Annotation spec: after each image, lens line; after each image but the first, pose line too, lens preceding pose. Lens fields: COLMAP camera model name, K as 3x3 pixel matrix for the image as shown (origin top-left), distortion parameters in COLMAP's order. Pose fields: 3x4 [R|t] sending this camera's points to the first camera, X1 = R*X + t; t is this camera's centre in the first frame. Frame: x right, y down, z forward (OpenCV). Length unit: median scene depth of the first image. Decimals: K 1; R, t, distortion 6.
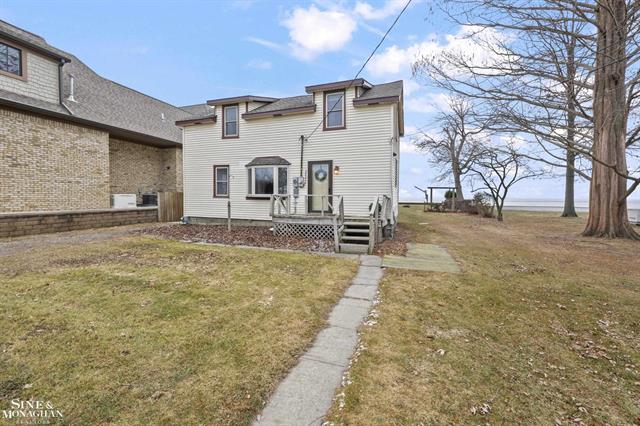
lens RADIAL K [[259.0, 0, 318.7], [0, 259.0, 209.7], [0, 0, 1]] dist [-0.001841, -0.000005]
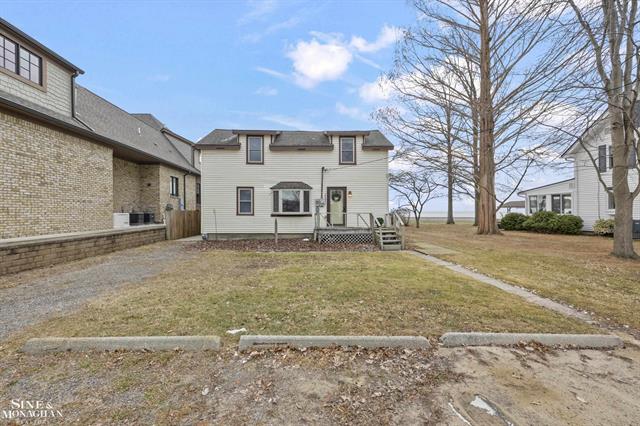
lens RADIAL K [[257.5, 0, 318.8], [0, 257.5, 216.5], [0, 0, 1]] dist [0.000861, 0.000183]
pose [[0.927799, -0.017750, 0.372657, -0.544194], [0.027367, 0.999415, -0.020531, -0.010292], [-0.372075, 0.029247, 0.927742, -0.182417]]
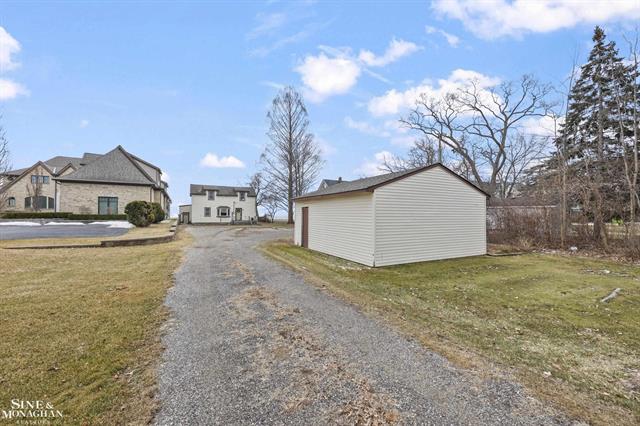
lens RADIAL K [[259.0, 0, 318.7], [0, 259.0, 209.7], [0, 0, 1]] dist [-0.001841, -0.000005]
pose [[0.692917, 0.013229, 0.720896, -2.017122], [0.033429, 0.998167, -0.050449, 0.092859], [-0.720242, 0.059056, 0.691204, -2.707364]]
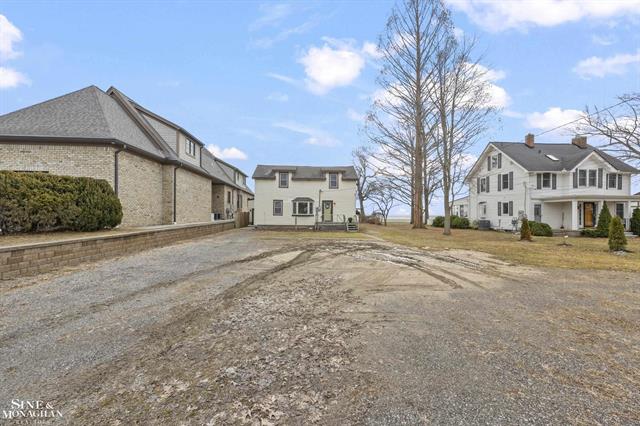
lens RADIAL K [[261.5, 0, 320.3], [0, 261.5, 215.8], [0, 0, 1]] dist [-0.001140, -0.000081]
pose [[0.922508, -0.001874, 0.385972, -0.956968], [0.015919, 0.999322, -0.033196, 0.035805], [-0.385648, 0.036768, 0.921913, -1.182238]]
